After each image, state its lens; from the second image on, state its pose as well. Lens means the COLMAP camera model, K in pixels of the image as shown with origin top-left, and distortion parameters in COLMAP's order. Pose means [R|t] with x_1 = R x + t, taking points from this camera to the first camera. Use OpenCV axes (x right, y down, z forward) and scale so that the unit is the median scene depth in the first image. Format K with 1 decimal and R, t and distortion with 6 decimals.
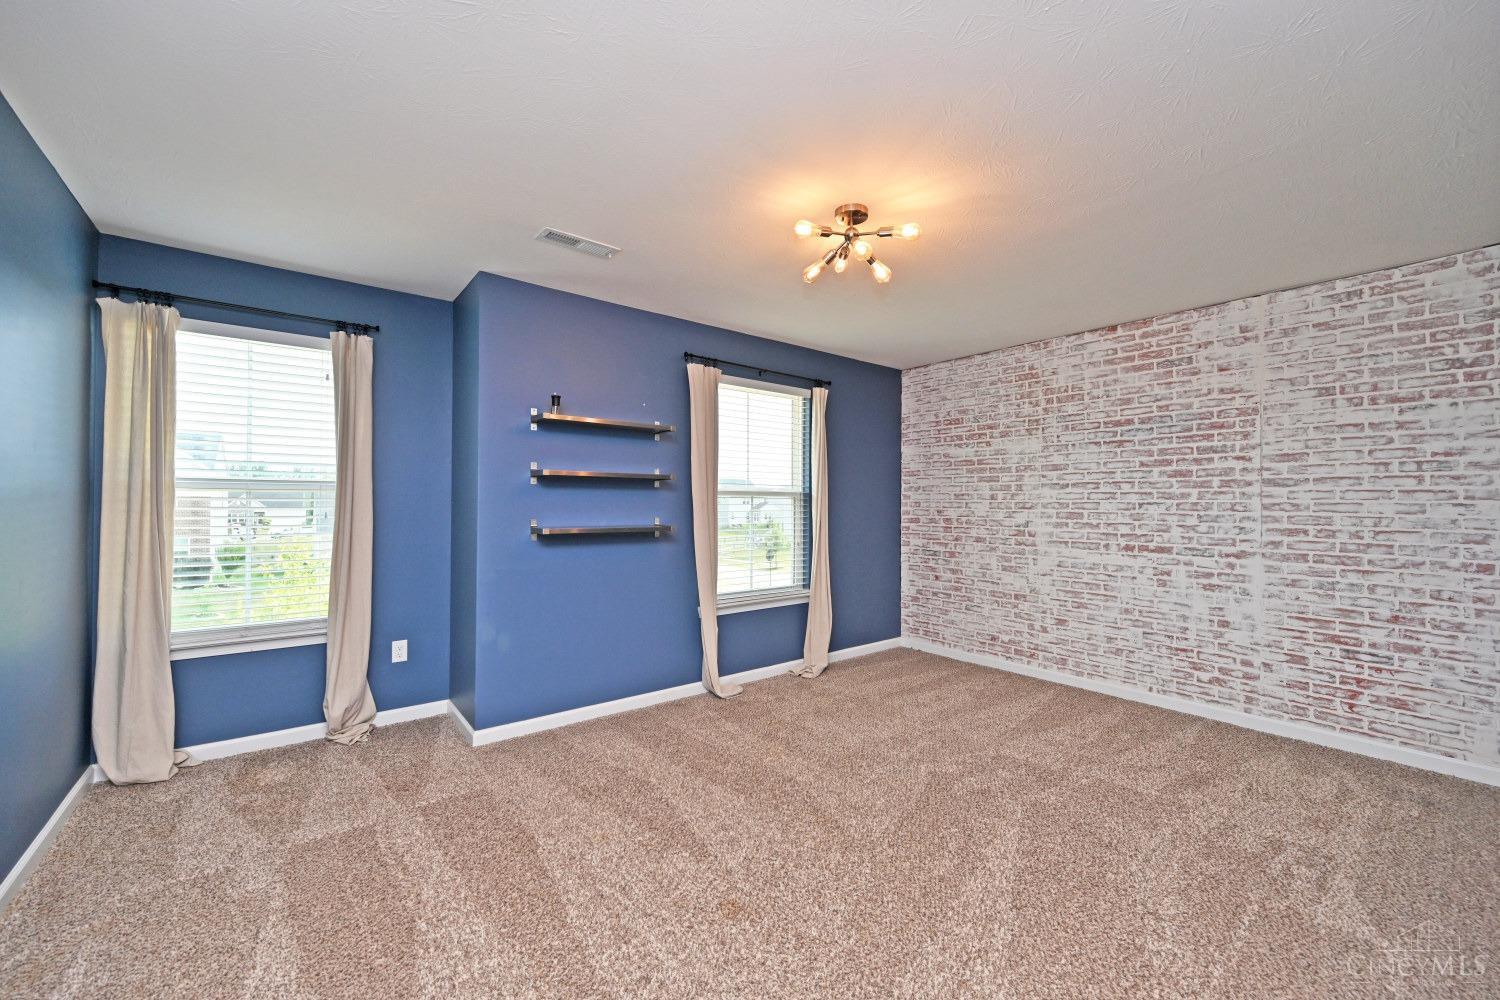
lens RADIAL K [[588.7, 0, 746.0], [0, 588.7, 502.8], [0, 0, 1]] dist [-0.004107, 0.000520]
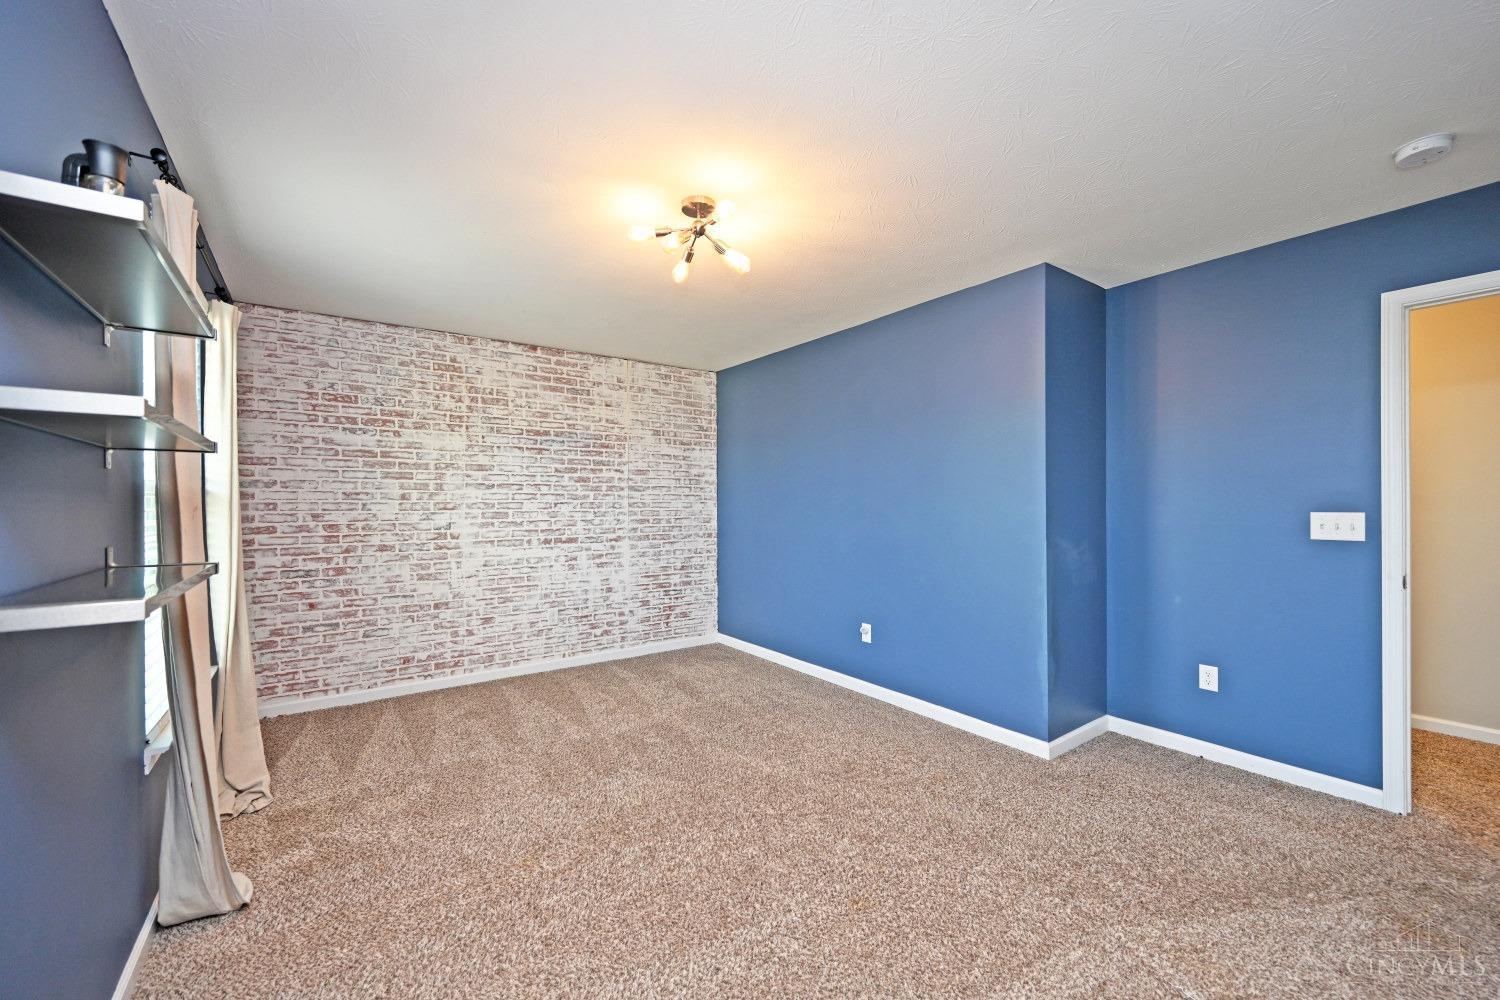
lens RADIAL K [[588.7, 0, 746.0], [0, 588.7, 502.8], [0, 0, 1]] dist [-0.004107, 0.000520]
pose [[0.040854, -0.006889, 0.999141, -0.495077], [0.002575, 0.999974, 0.006790, -0.006418], [-0.999162, 0.002295, 0.040871, 0.554488]]
